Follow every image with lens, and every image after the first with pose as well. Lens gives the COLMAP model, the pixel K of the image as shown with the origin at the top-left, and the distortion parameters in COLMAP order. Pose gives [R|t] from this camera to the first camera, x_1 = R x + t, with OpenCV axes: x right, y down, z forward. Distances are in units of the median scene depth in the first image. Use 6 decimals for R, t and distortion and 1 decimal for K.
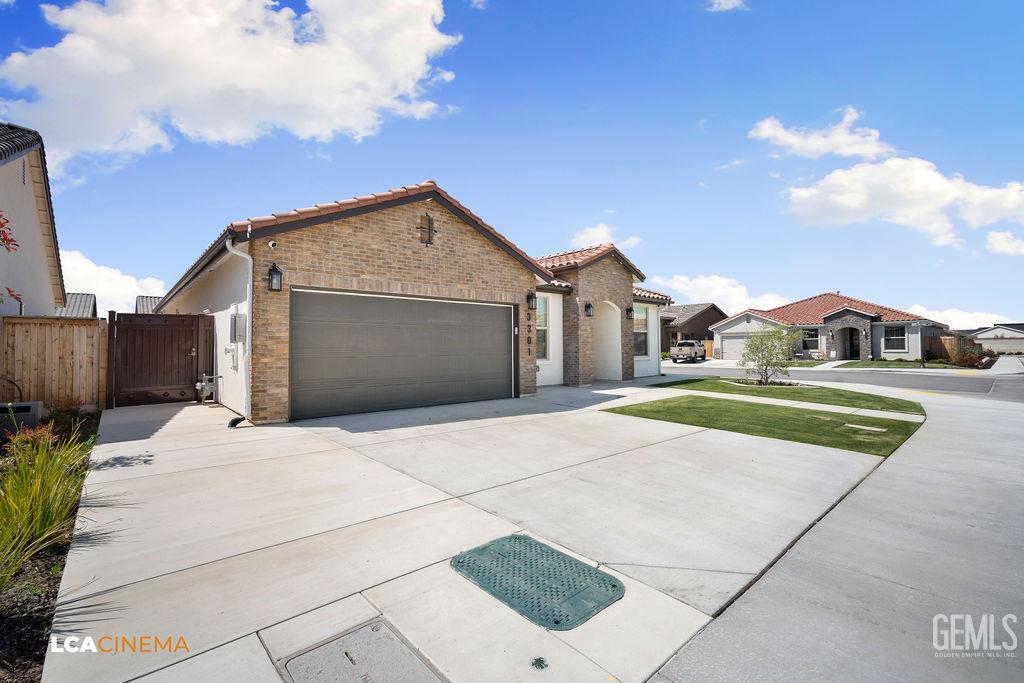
lens RADIAL K [[445.5, 0, 509.1], [0, 445.5, 336.7], [0, 0, 1]] dist [-0.001951, -0.000116]
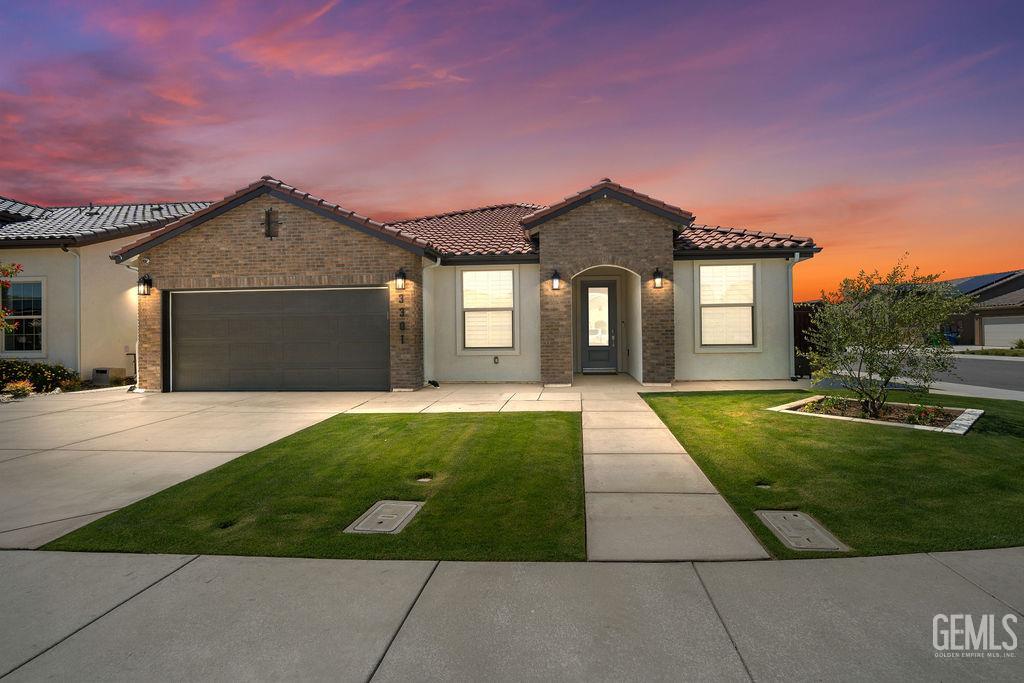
lens RADIAL K [[445.5, 0, 509.1], [0, 445.5, 336.7], [0, 0, 1]] dist [-0.001951, -0.000116]
pose [[0.697831, -0.007671, -0.716221, 0.972469], [0.024715, 0.999605, 0.013374, 0.027066], [0.715836, -0.027034, 0.697745, 0.669841]]
